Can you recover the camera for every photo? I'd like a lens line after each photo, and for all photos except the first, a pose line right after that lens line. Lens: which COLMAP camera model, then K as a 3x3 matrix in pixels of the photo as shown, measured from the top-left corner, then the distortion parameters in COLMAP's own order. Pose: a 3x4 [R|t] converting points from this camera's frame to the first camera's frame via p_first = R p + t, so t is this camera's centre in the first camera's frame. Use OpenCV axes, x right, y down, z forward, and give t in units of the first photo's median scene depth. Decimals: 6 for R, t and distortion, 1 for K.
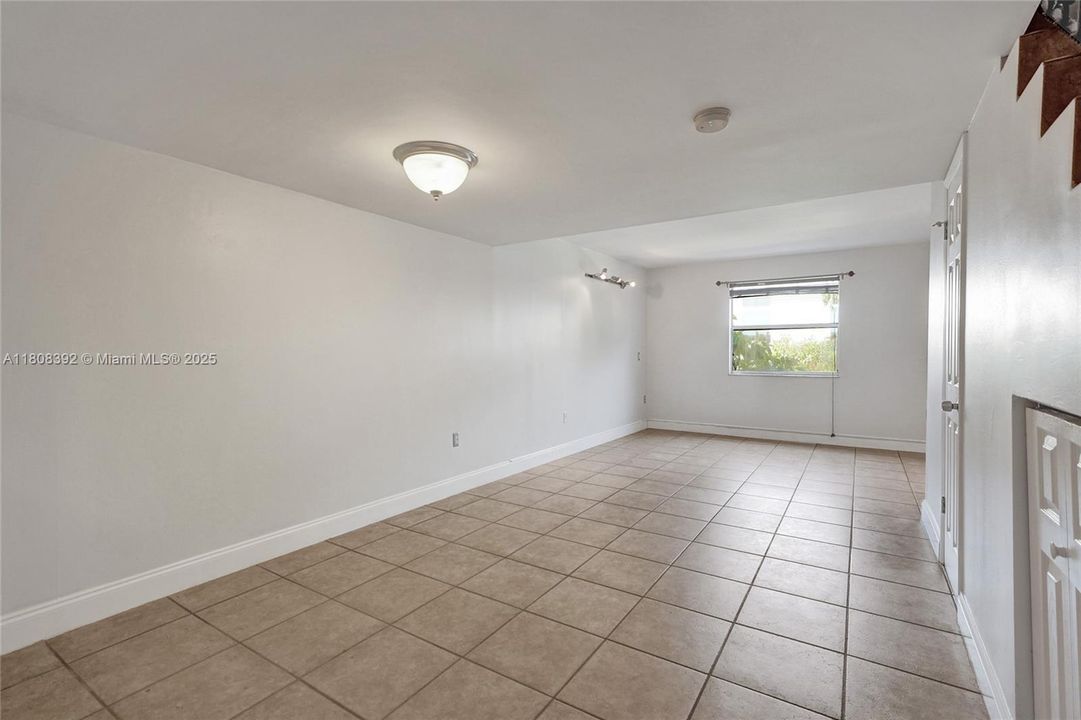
lens RADIAL K [[495.2, 0, 540.3], [0, 495.2, 355.1], [0, 0, 1]] dist [0.005921, 0.000923]
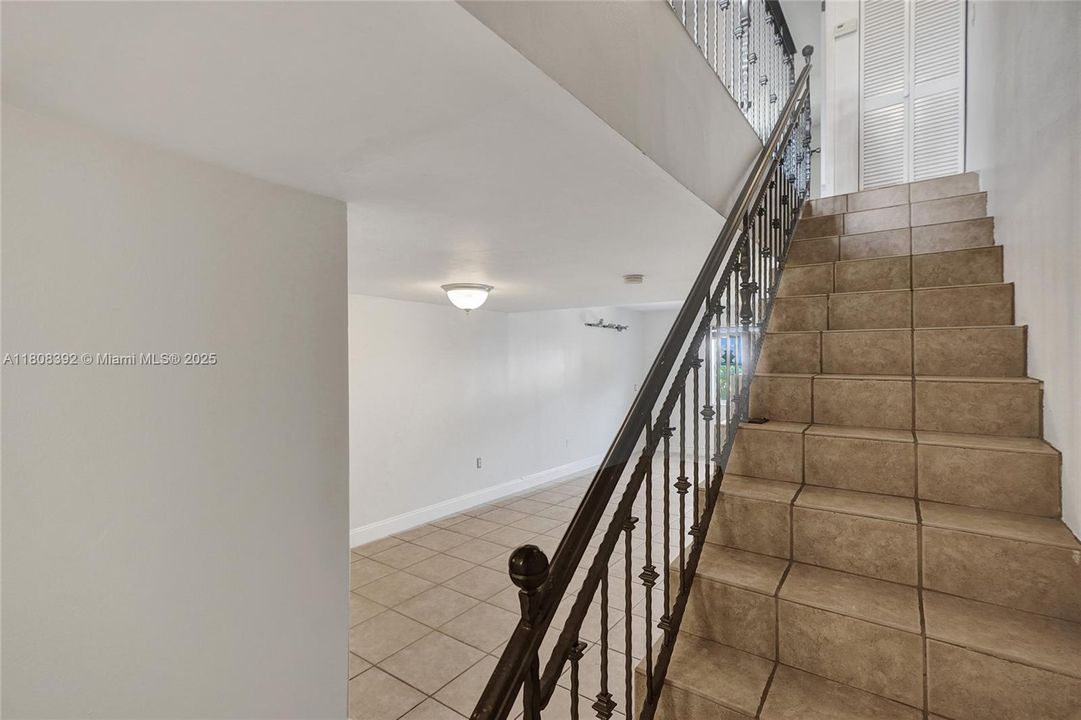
lens RADIAL K [[495.2, 0, 540.1], [0, 495.2, 359.2], [0, 0, 1]] dist [0.005921, 0.000923]
pose [[0.998961, -0.000033, -0.045581, 0.076152], [-0.000663, 0.999883, -0.015257, -0.126395], [0.045576, 0.015271, 0.998844, -0.463998]]
